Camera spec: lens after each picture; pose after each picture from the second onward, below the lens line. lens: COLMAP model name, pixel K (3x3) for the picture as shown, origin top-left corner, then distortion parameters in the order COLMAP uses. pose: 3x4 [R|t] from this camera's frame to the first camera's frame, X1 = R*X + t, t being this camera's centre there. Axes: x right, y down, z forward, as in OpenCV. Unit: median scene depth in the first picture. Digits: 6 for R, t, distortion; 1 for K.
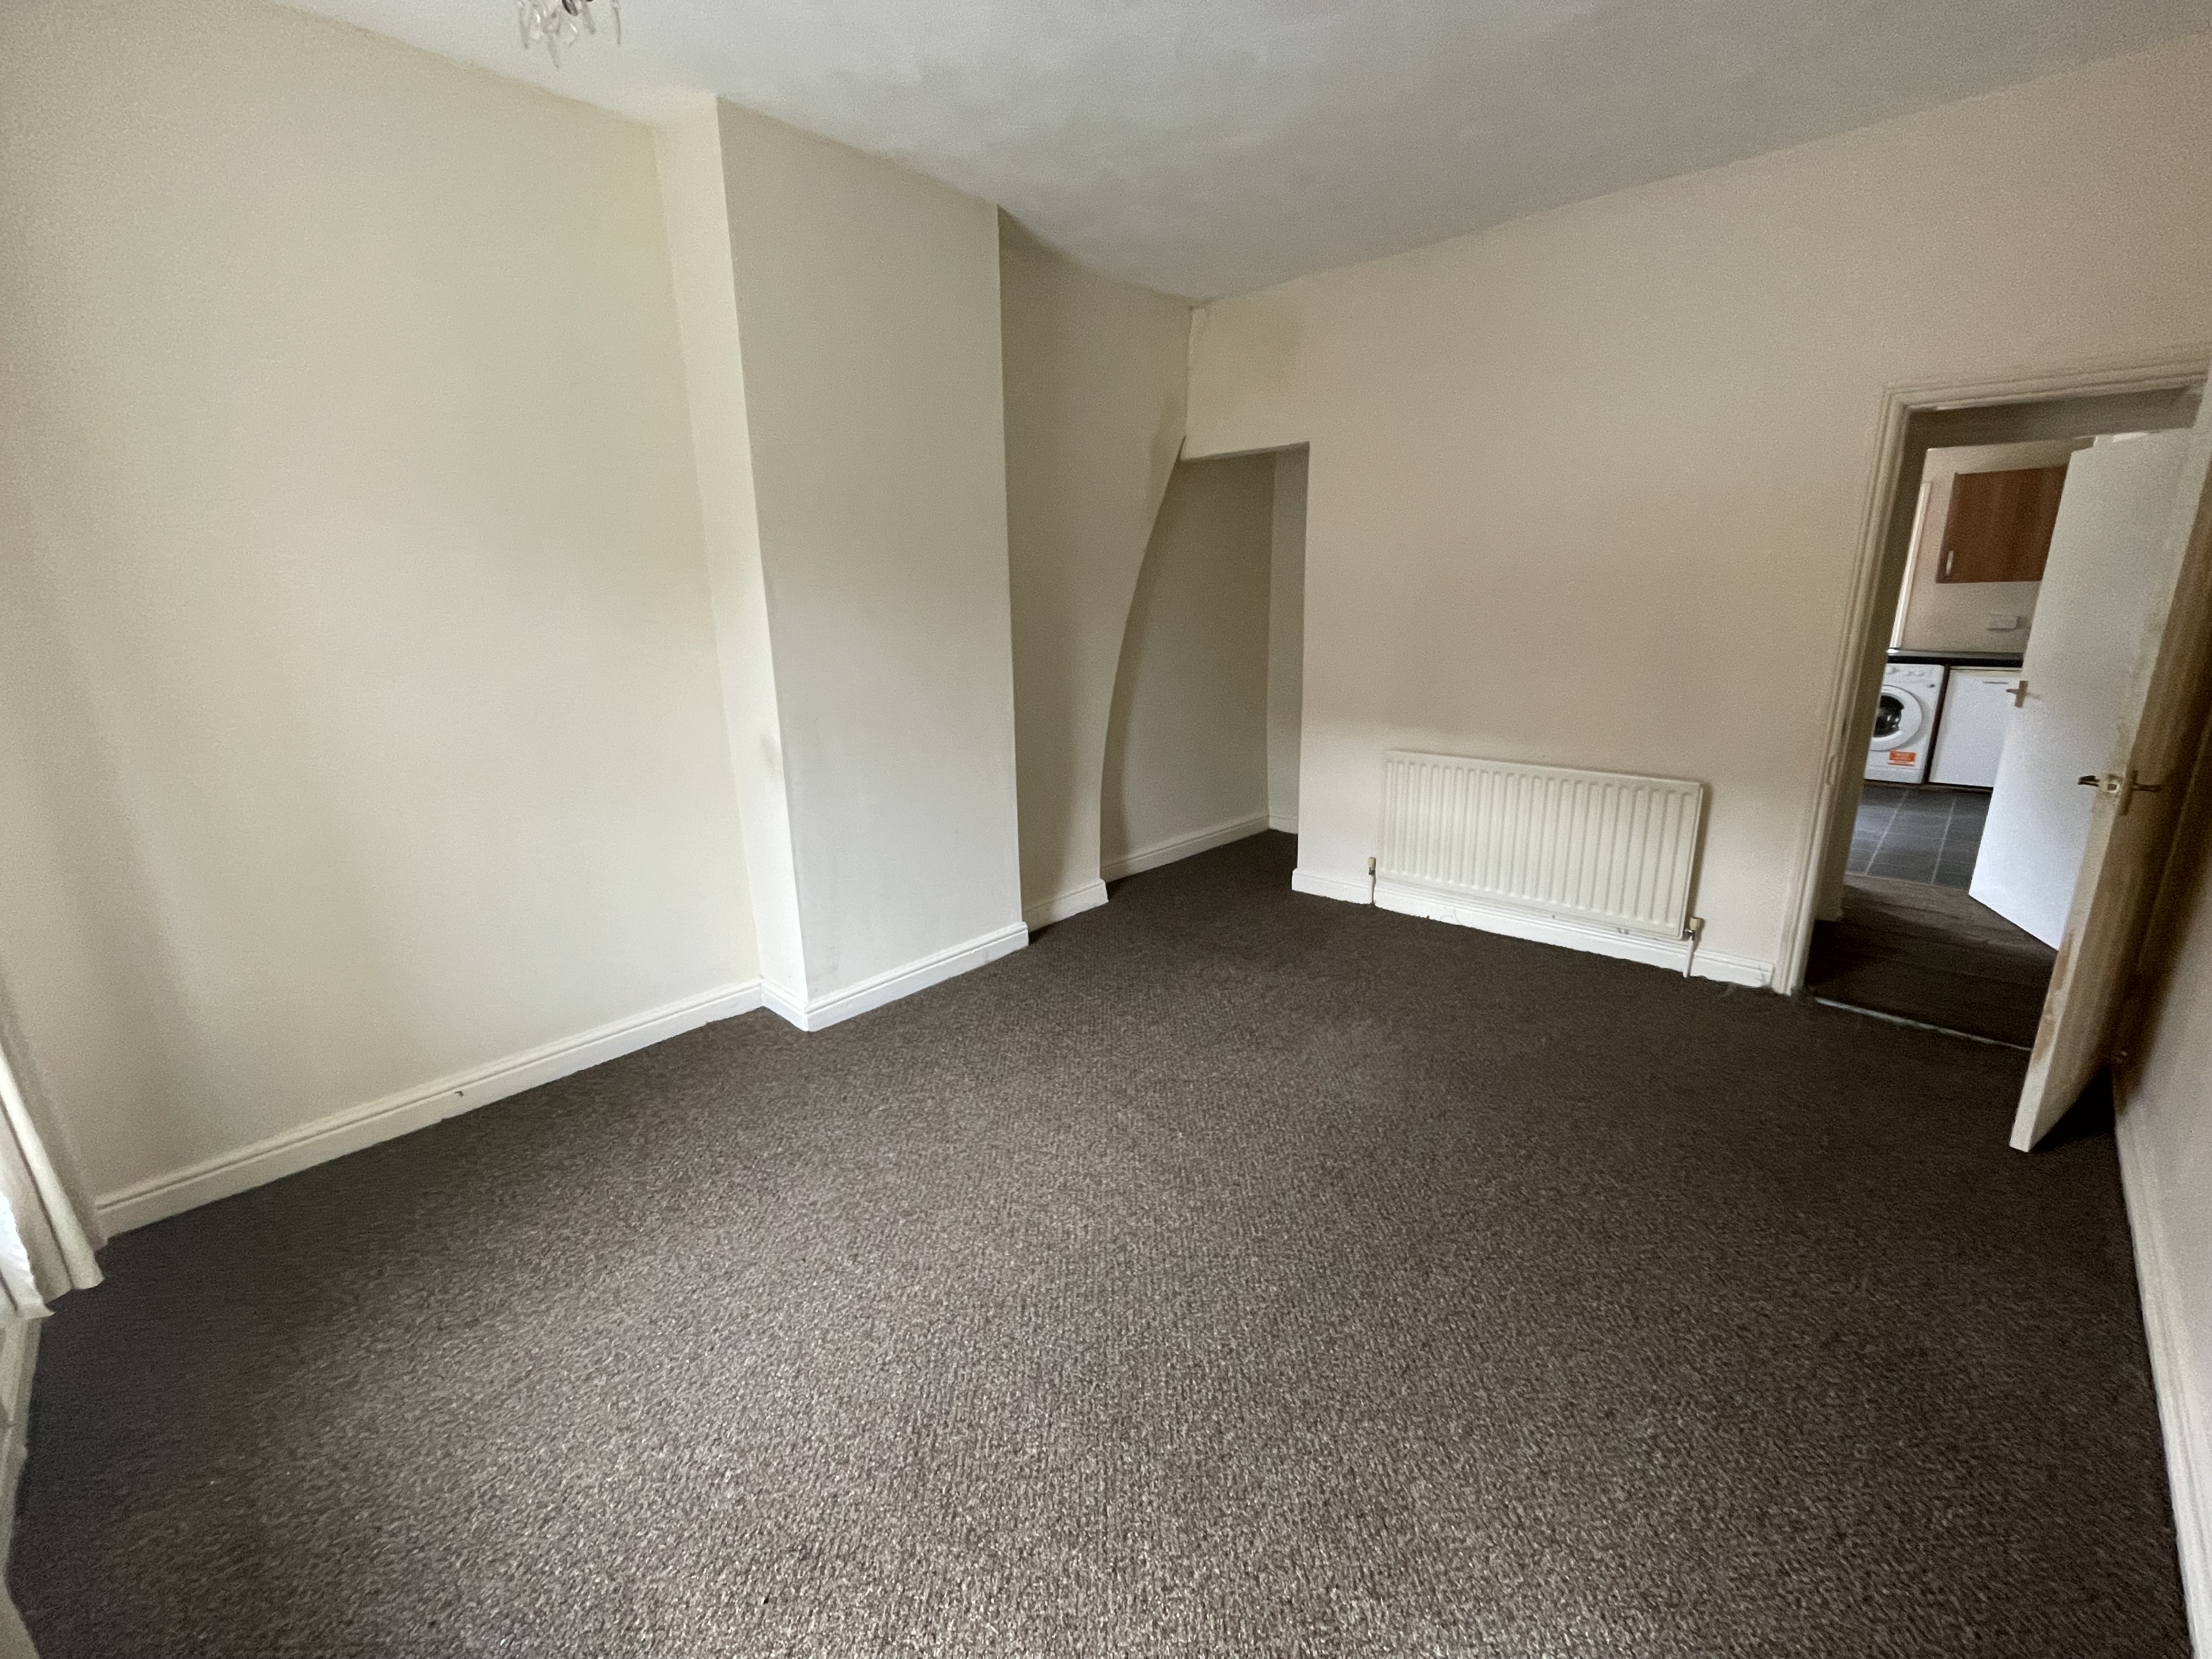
lens RADIAL K [[896.0, 0, 1114.2], [0, 896.0, 831.6], [0, 0, 1]] dist [-0.001069, -0.000573]
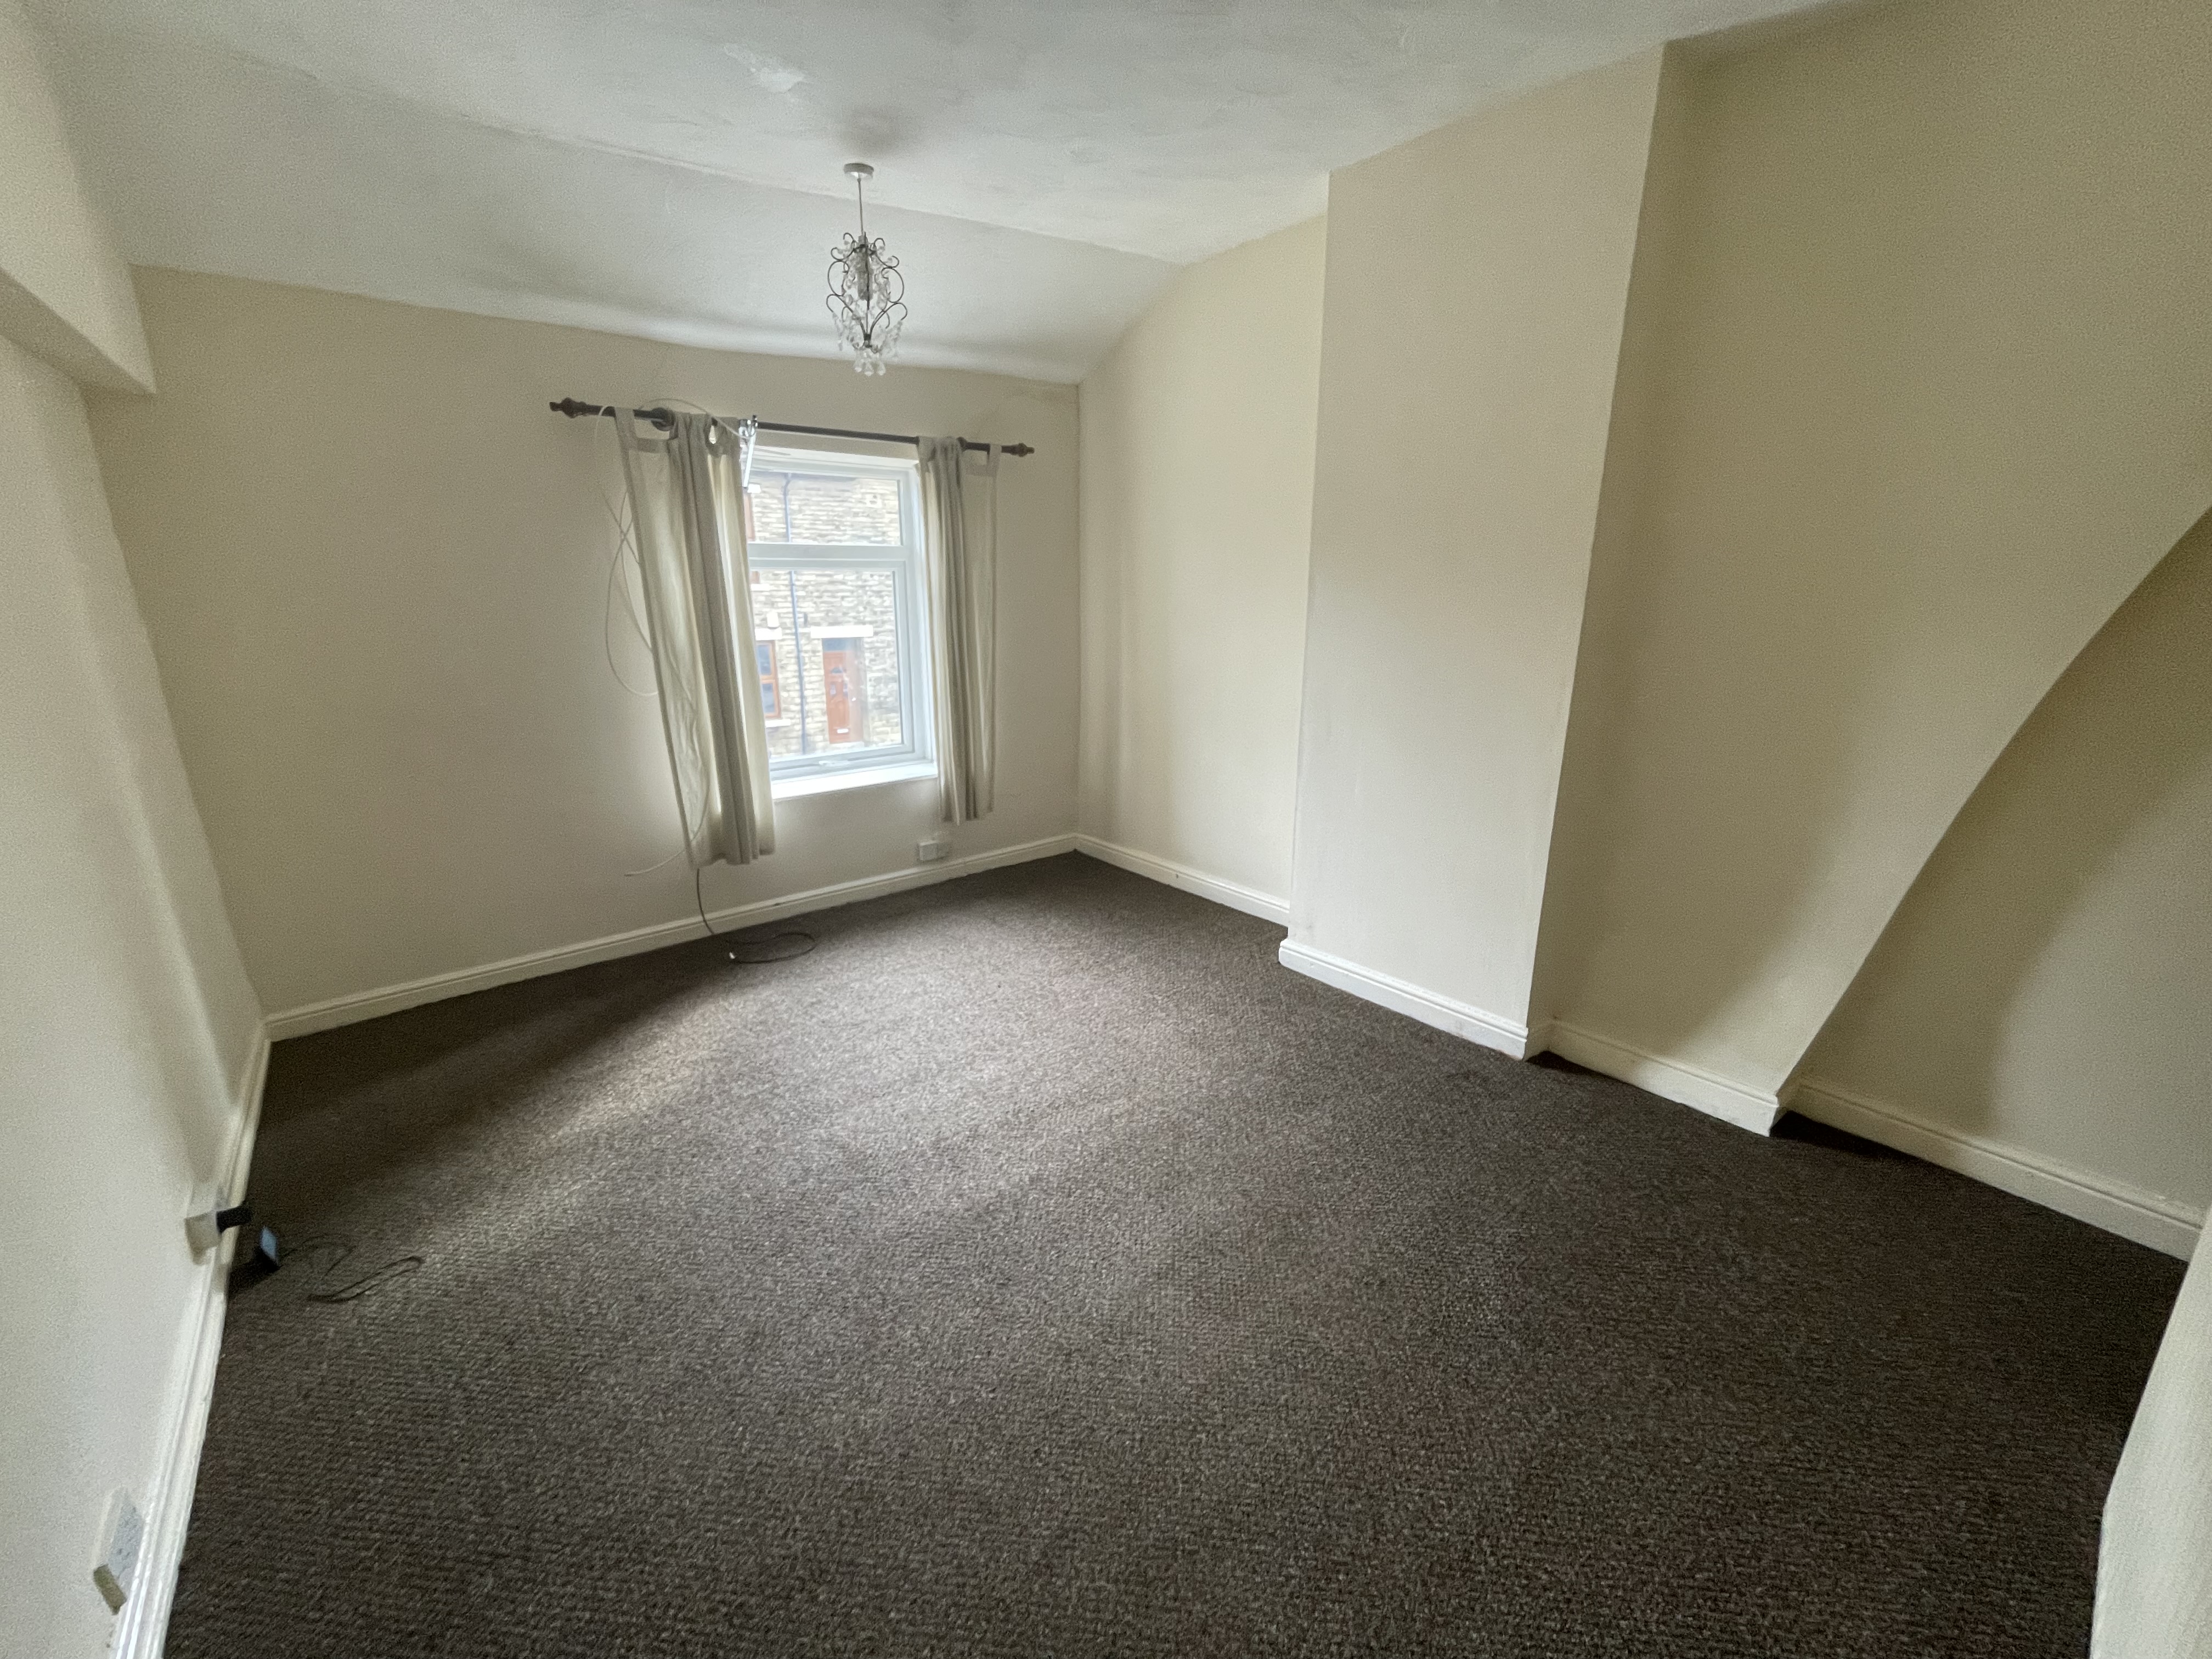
lens RADIAL K [[896.0, 0, 1113.4], [0, 896.0, 823.9], [0, 0, 1]] dist [-0.001069, -0.000573]
pose [[-0.116884, 0.282650, -0.952075, 0.731499], [-0.257235, 0.917316, 0.303911, -0.238204], [0.959254, 0.280430, -0.034512, 0.743952]]
